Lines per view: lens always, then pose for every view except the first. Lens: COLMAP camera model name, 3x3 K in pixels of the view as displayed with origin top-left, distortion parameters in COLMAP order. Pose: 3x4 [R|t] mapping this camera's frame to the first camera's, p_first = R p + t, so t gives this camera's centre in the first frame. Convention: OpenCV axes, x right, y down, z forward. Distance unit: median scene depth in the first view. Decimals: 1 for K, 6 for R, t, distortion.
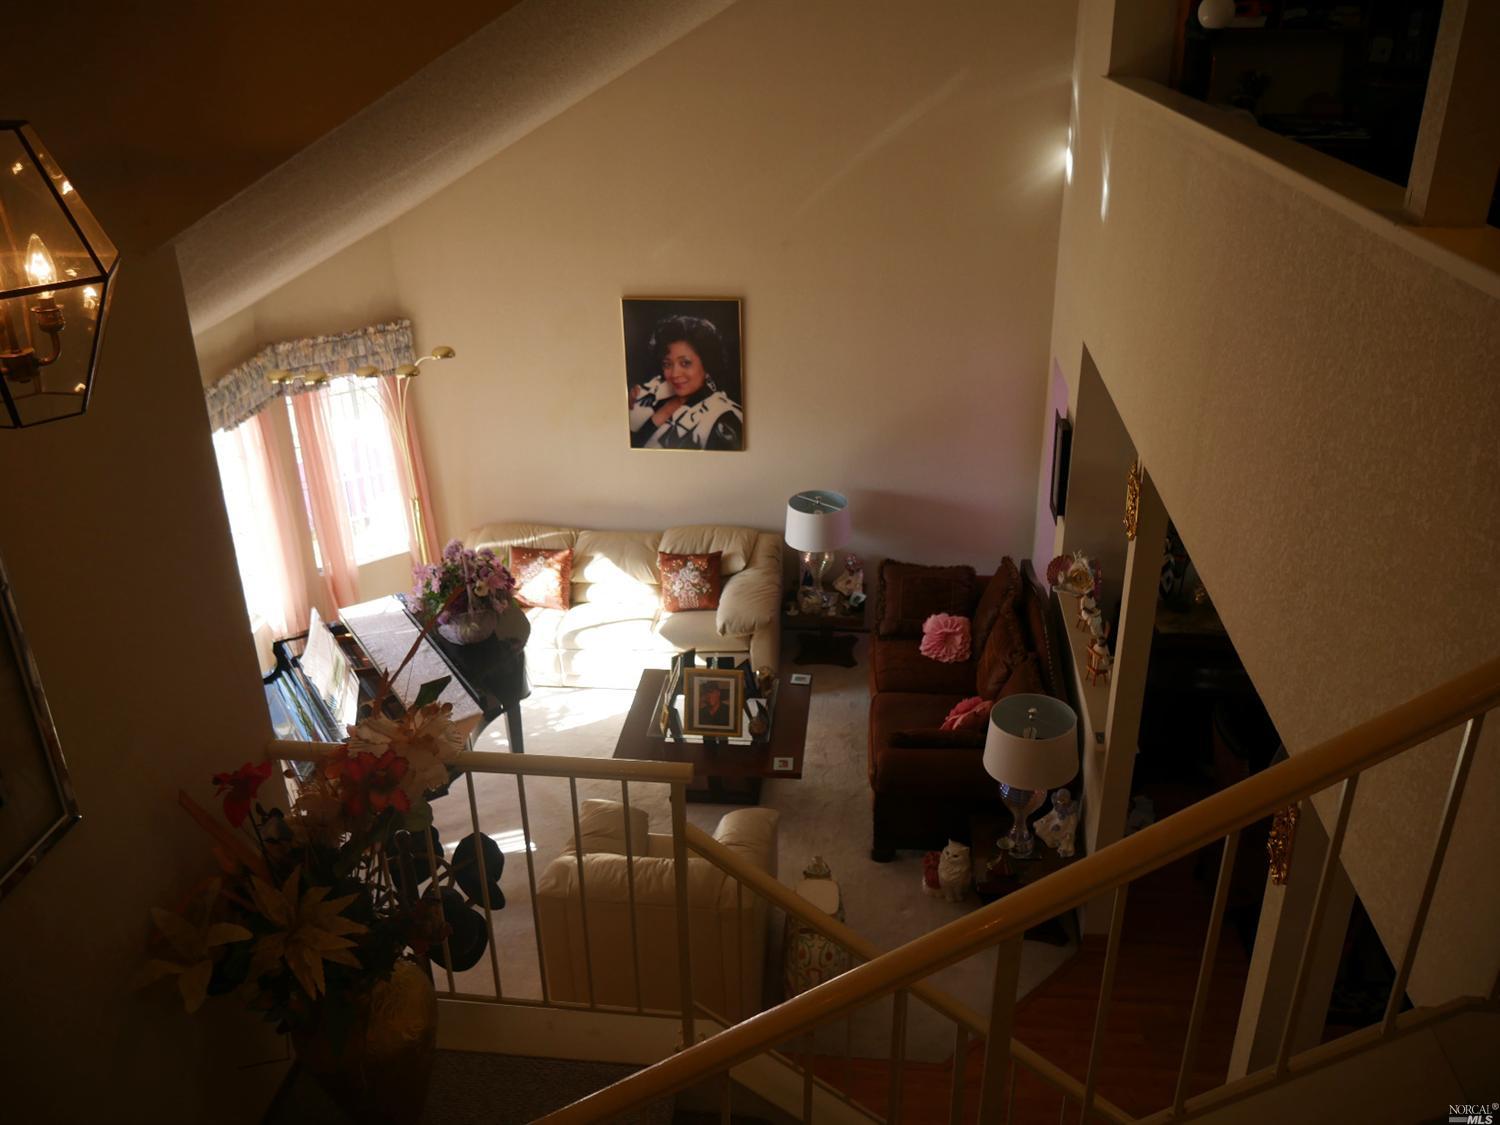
lens RADIAL K [[1238.6, 0, 750.0], [0, 1238.6, 562.5], [0, 0, 1]] dist [-0.018401, -0.001141]
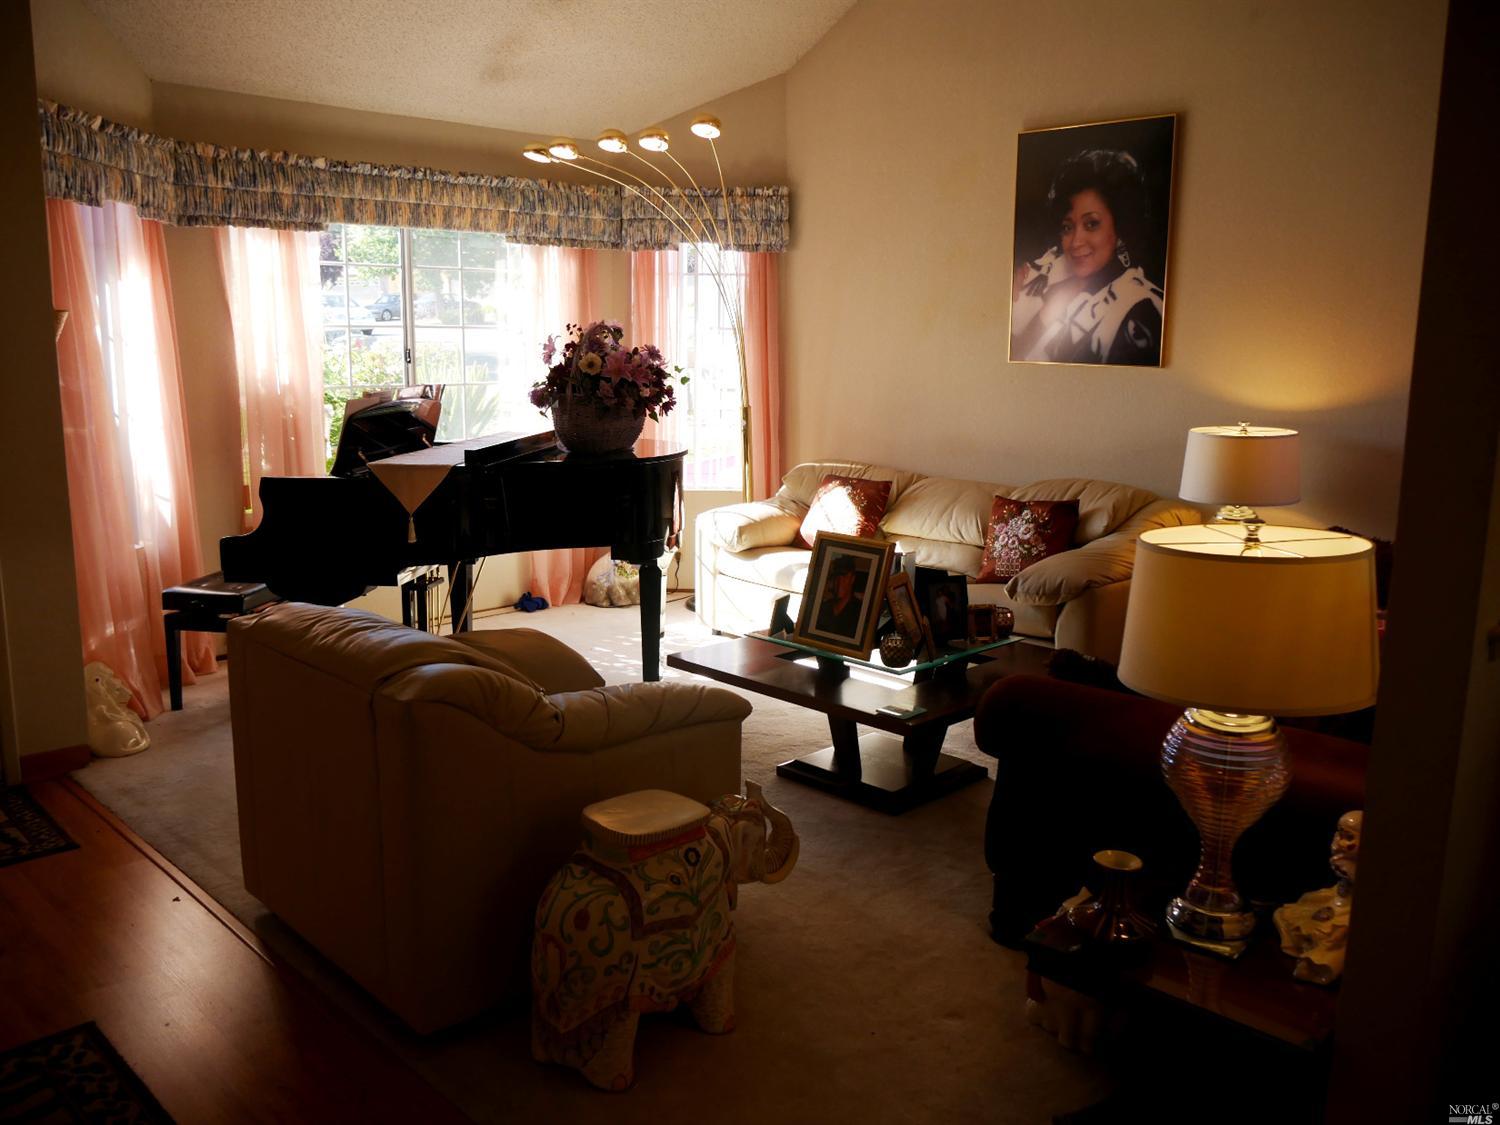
lens RADIAL K [[1230.0, 0, 817.6], [0, 1230.0, 561.3], [0, 0, 1]] dist [-0.001024, 0.001580]
pose [[0.796122, 0.132279, -0.590501, 0.244150], [-0.286618, 0.941845, -0.175438, 0.167565], [0.532954, 0.308918, 0.787737, 0.451973]]
